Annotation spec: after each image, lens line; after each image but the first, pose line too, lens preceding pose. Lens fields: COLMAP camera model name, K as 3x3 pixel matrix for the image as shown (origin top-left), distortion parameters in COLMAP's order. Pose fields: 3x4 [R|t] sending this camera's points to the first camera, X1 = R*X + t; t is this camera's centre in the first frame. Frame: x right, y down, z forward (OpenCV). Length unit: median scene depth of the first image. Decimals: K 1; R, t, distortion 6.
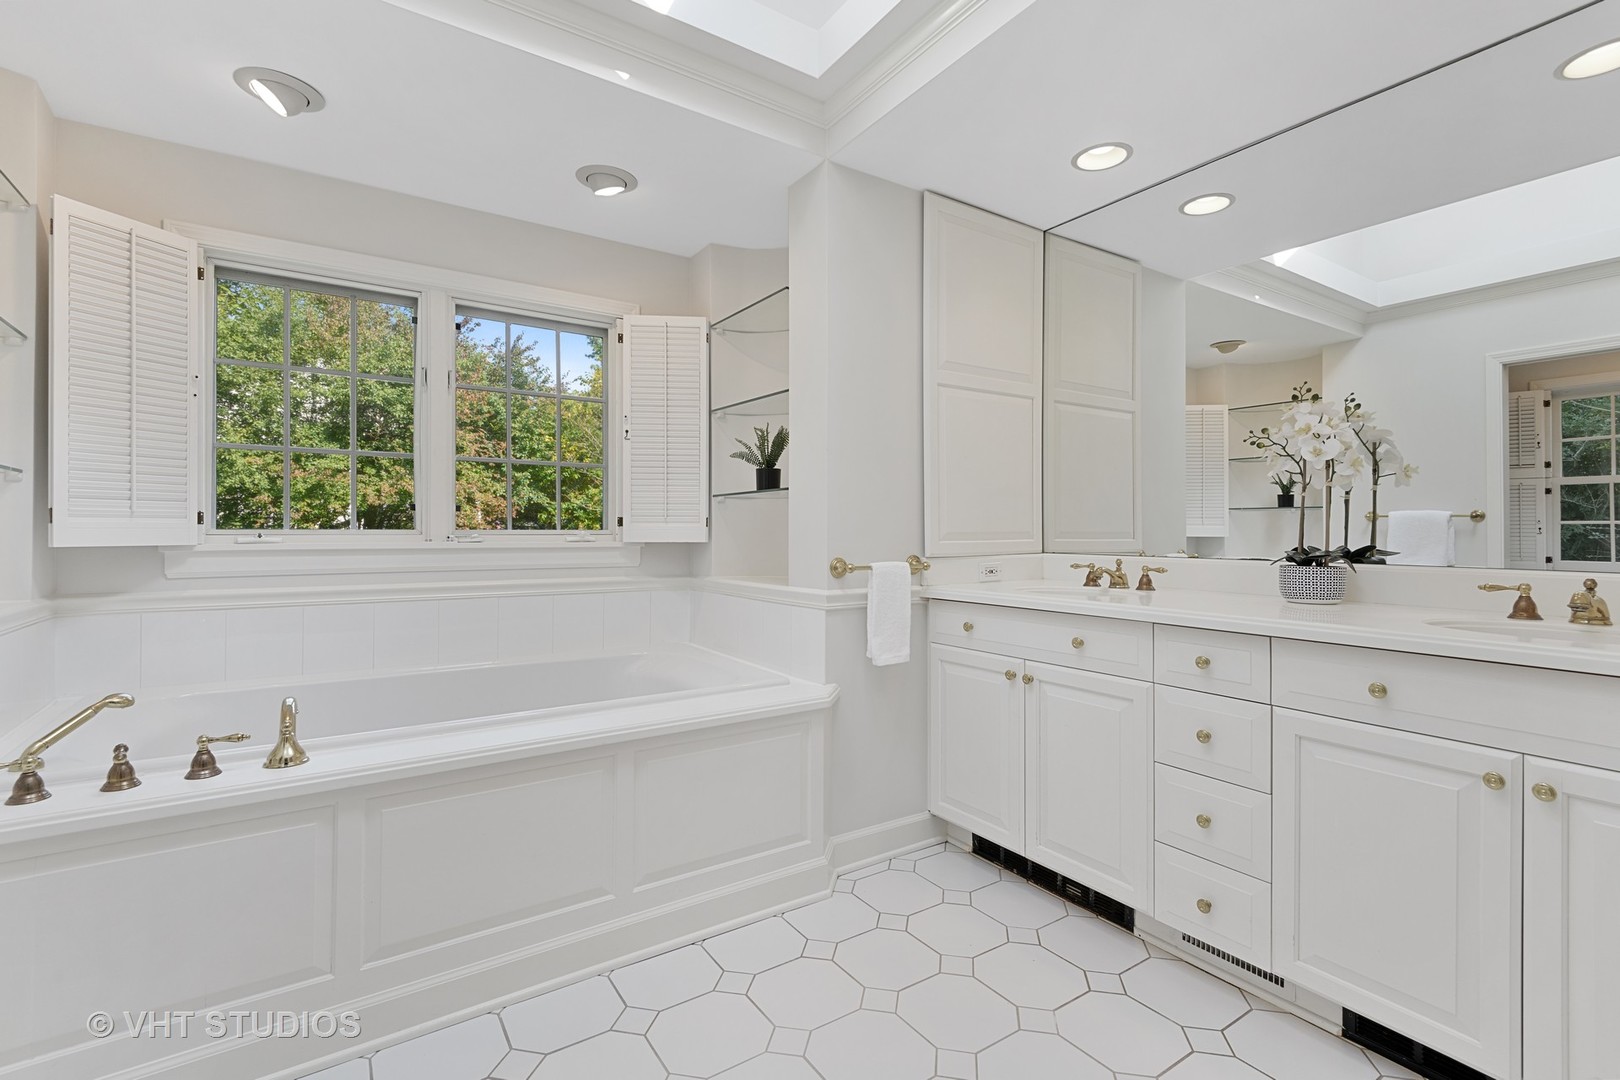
lens RADIAL K [[734.6, 0, 810.3], [0, 734.6, 535.6], [0, 0, 1]] dist [0.025419, -0.017764]
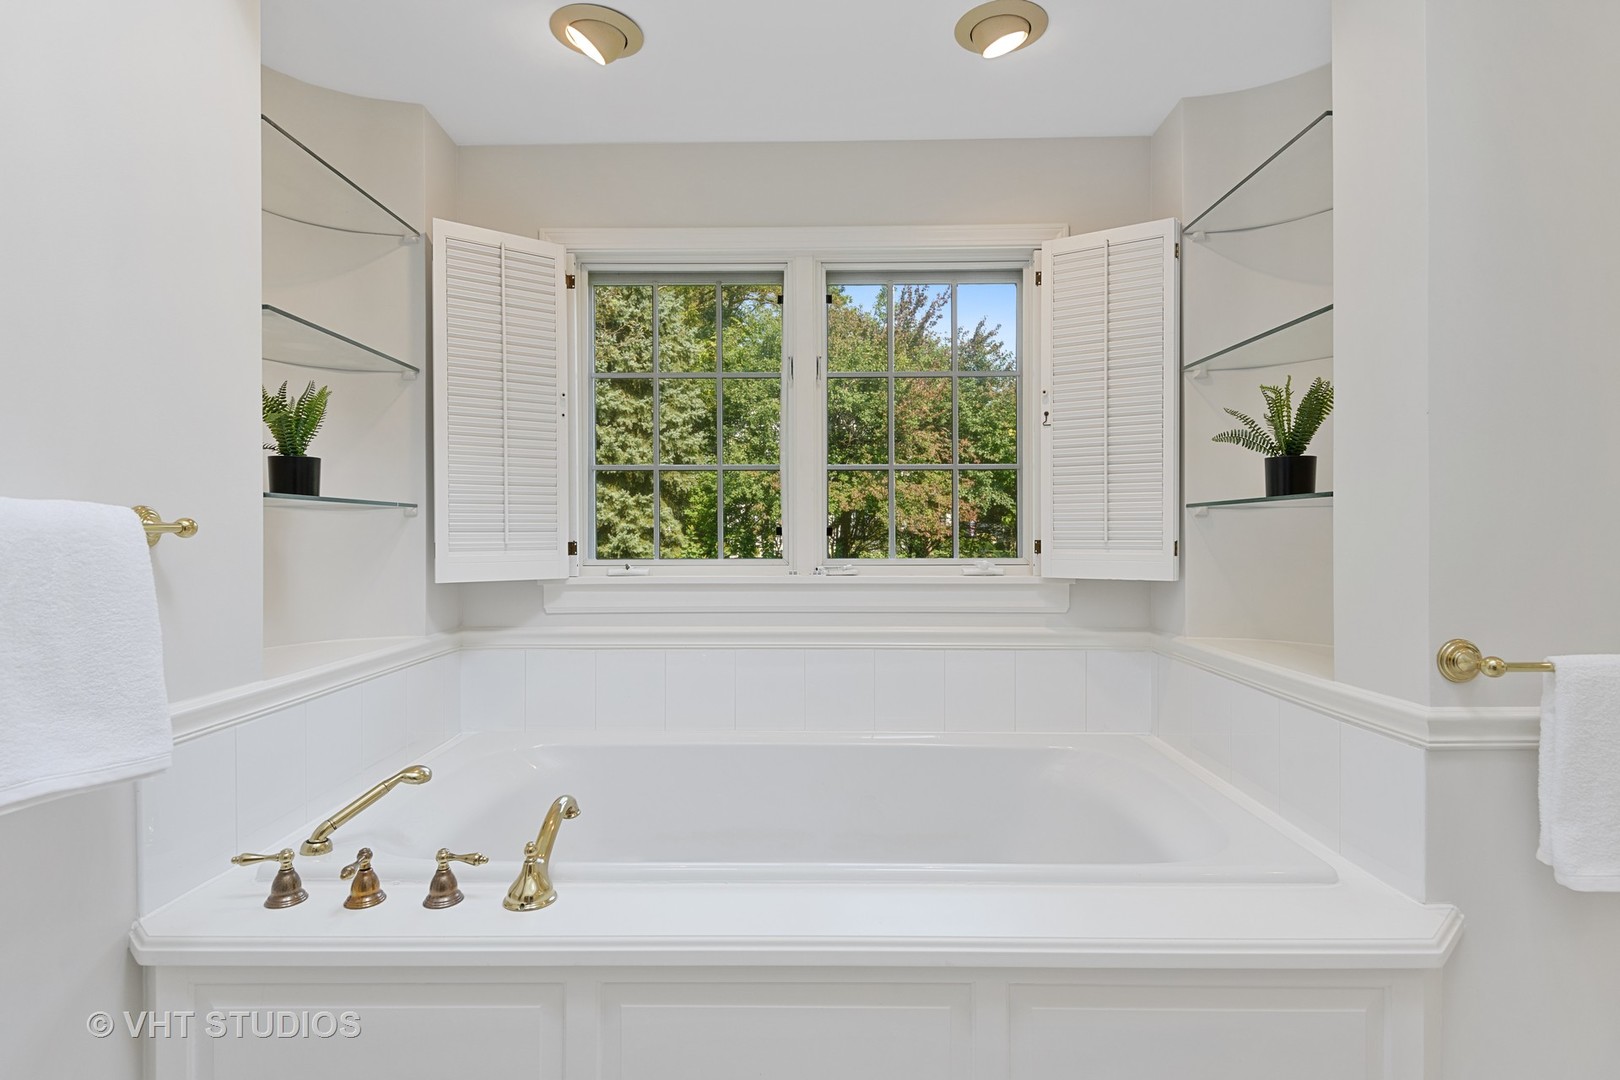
lens RADIAL K [[830.0, 0, 807.1], [0, 830.0, 534.6], [0, 0, 1]] dist [0.046605, -0.035799]
pose [[0.829805, -0.006156, -0.558020, -0.005738], [0.003692, 0.999978, -0.005543, -0.029358], [0.558041, 0.002539, 0.829809, 0.262159]]
